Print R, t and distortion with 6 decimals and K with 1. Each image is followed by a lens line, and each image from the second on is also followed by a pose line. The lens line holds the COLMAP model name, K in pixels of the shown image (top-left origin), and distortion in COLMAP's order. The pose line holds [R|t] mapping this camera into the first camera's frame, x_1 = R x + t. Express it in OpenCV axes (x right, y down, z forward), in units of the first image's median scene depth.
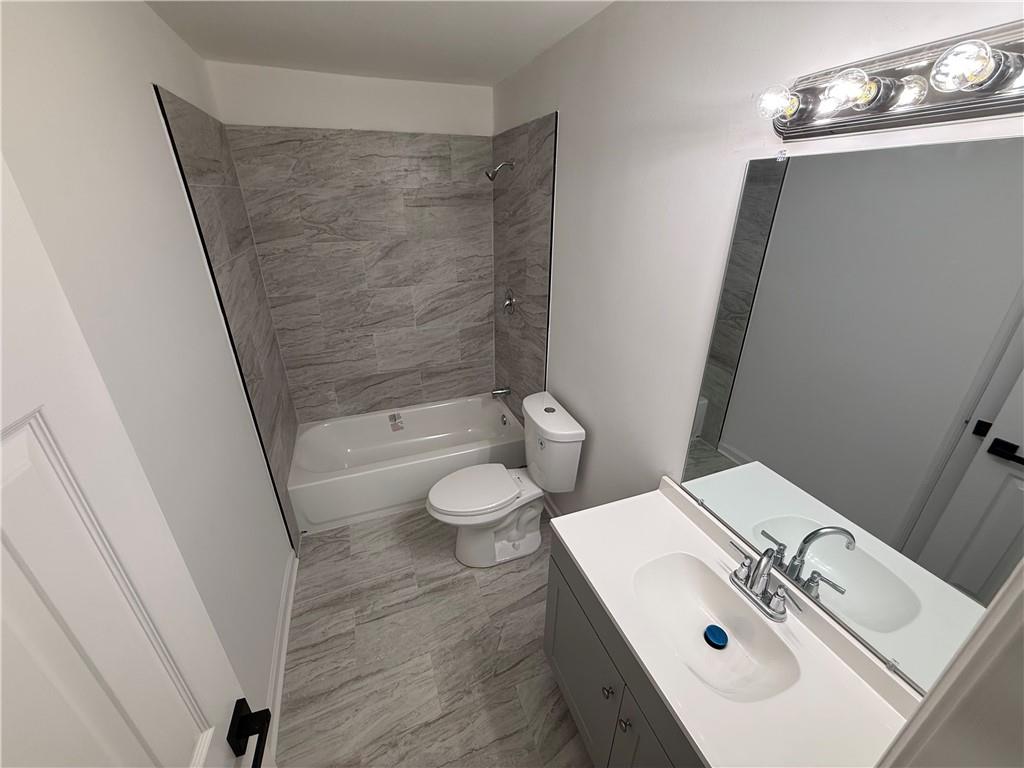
lens RADIAL K [[409.7, 0, 509.6], [0, 409.7, 381.6], [0, 0, 1]] dist [-0.006865, -0.000038]
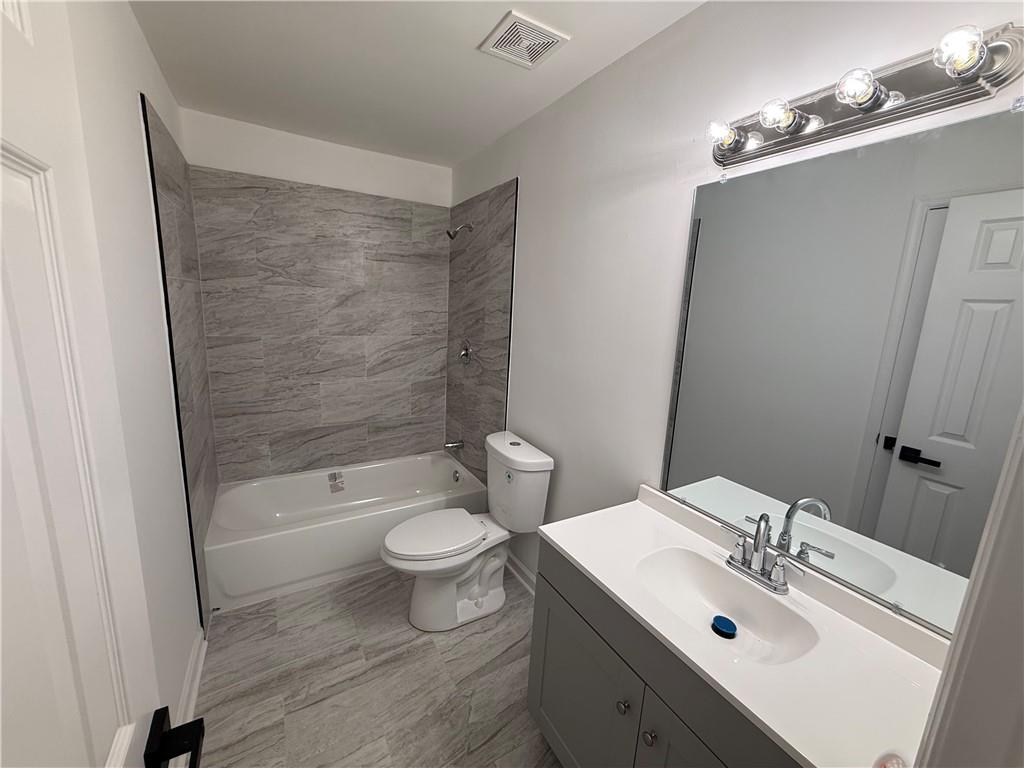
lens RADIAL K [[409.7, 0, 509.6], [0, 409.7, 381.6], [0, 0, 1]] dist [-0.006865, -0.000038]
pose [[0.984636, 0.014588, 0.174011, -0.080587], [0.026373, 0.972650, -0.230772, 0.137089], [-0.172618, 0.231815, 0.957322, 0.021004]]
